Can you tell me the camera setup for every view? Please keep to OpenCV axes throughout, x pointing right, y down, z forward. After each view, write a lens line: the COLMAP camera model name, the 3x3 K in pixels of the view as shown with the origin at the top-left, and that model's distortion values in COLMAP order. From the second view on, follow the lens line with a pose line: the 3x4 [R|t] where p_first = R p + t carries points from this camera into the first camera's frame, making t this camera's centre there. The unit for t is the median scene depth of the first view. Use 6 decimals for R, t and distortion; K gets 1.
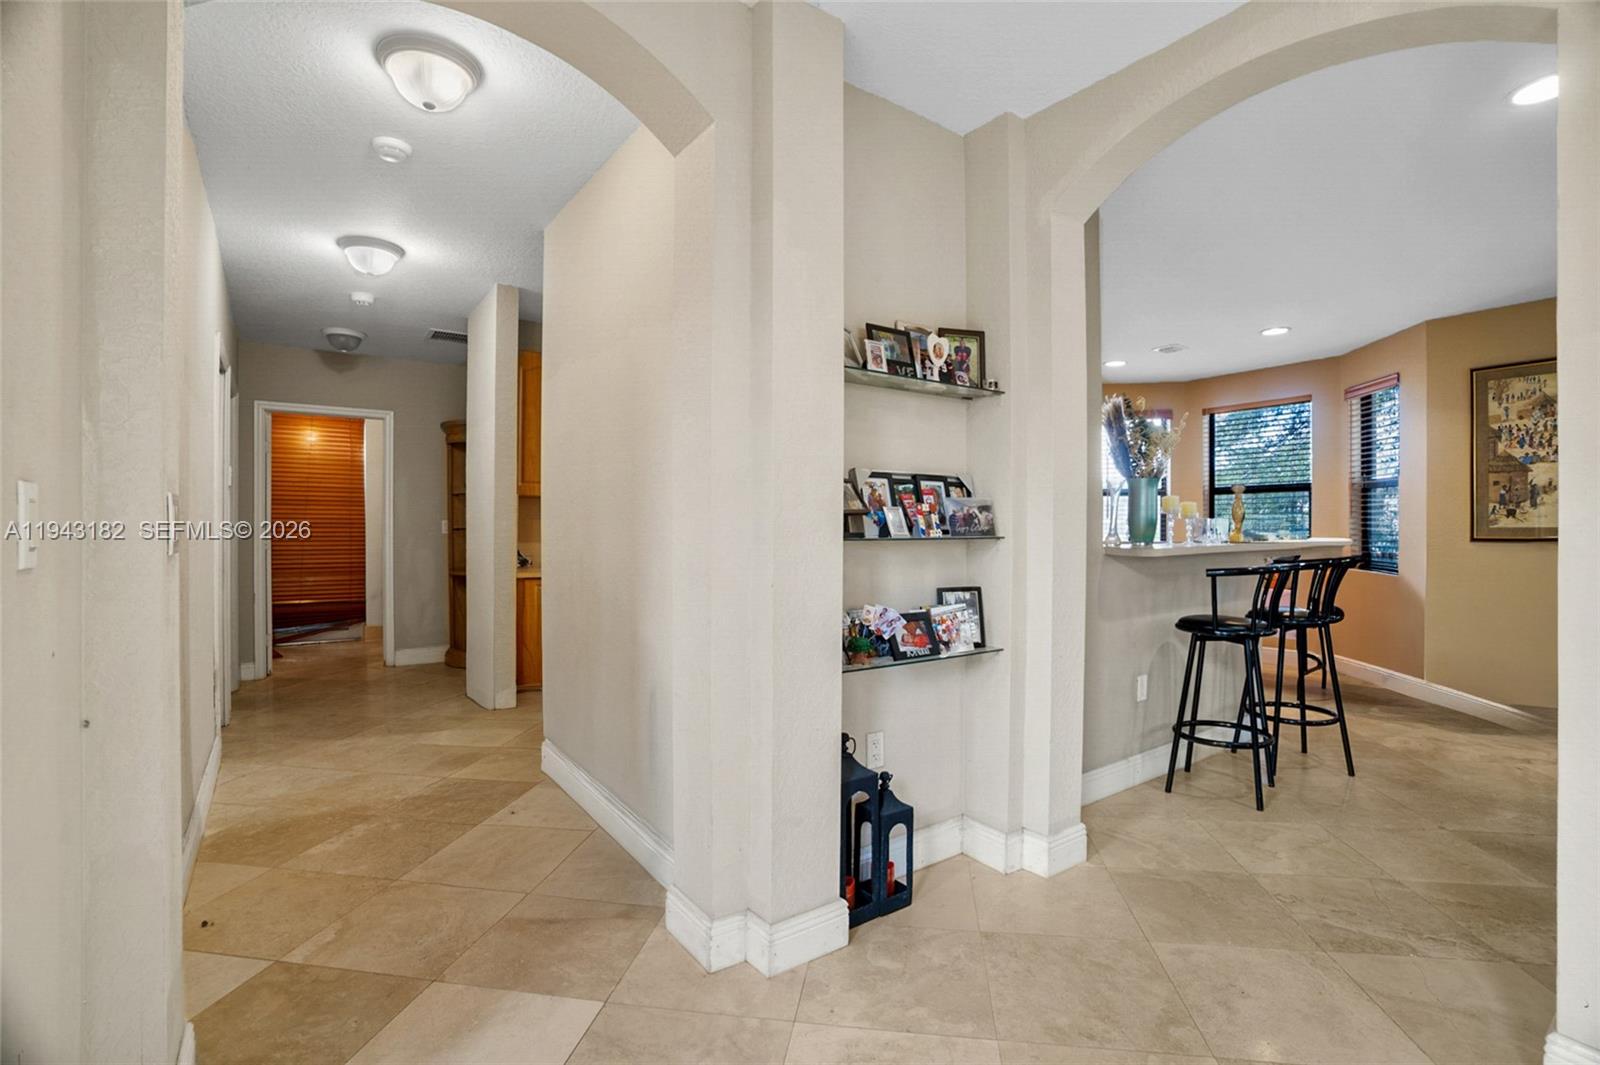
lens RADIAL K [[736.8, 0, 805.8], [0, 736.8, 540.7], [0, 0, 1]] dist [-0.084236, 0.033222]
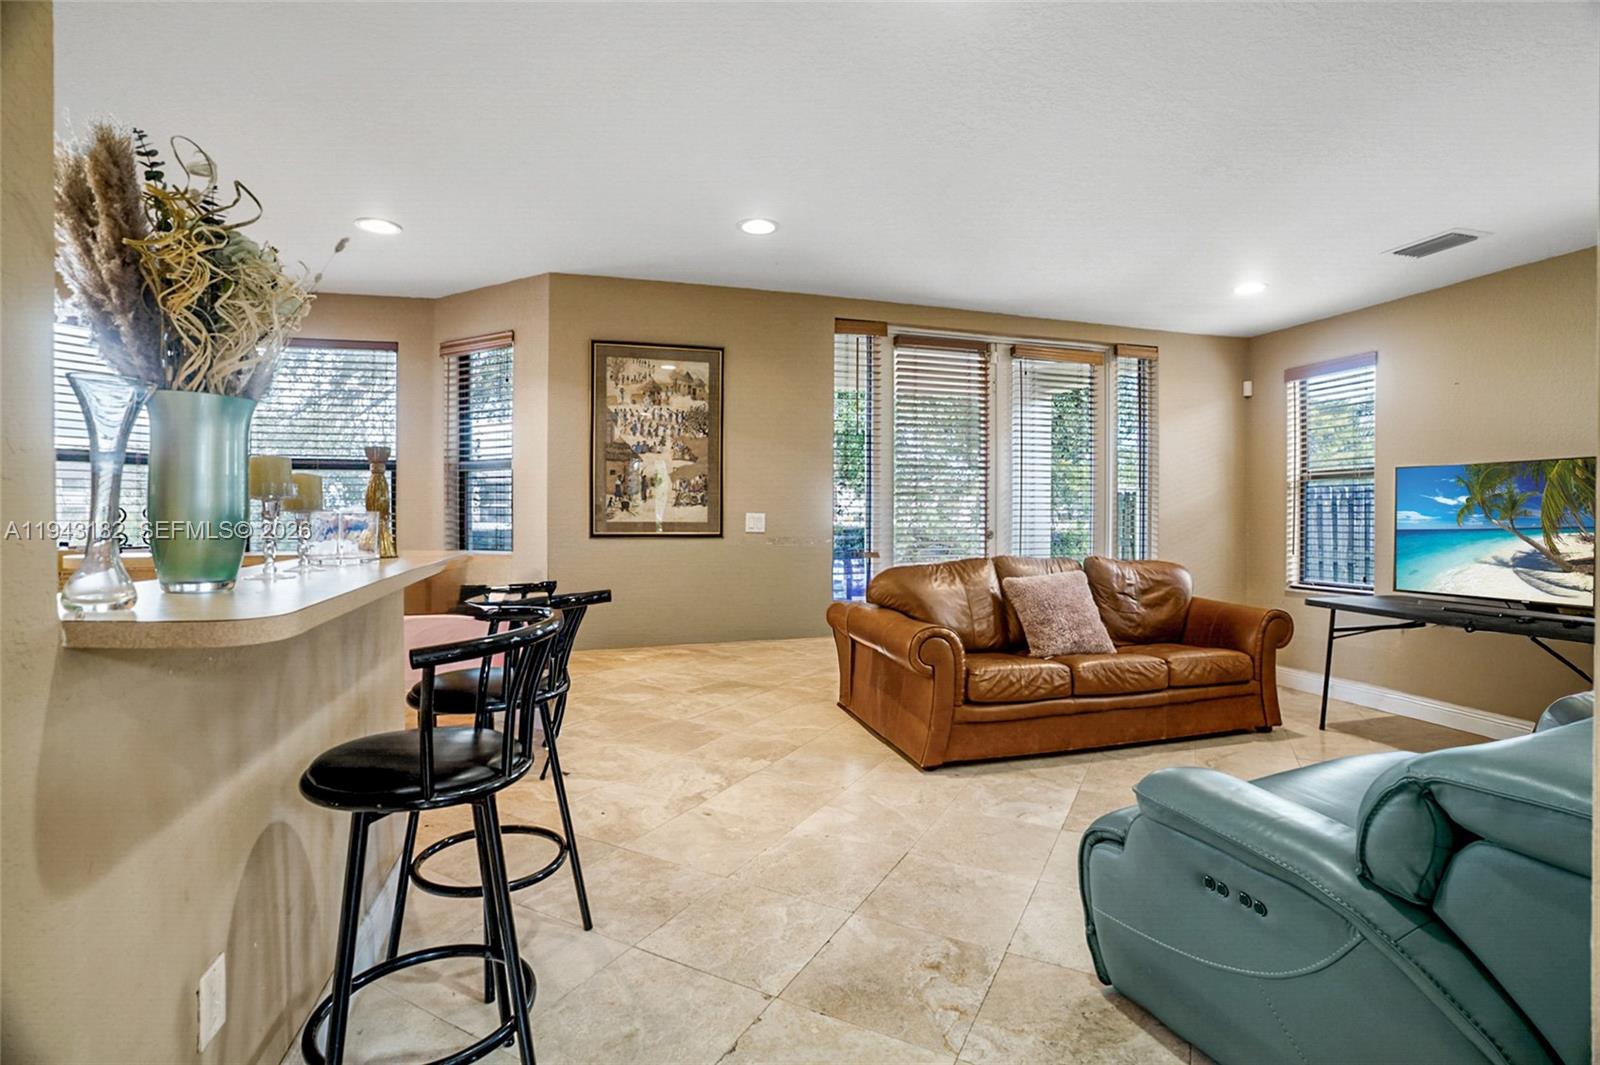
lens RADIAL K [[737.9, 0, 821.5], [0, 737.9, 521.2], [0, 0, 1]] dist [-0.059476, -0.000158]
pose [[0.313094, 0.000024, 0.949722, 0.185686], [0.009980, 0.999945, -0.003315, -0.014427], [-0.949670, 0.010516, 0.313077, 0.465250]]
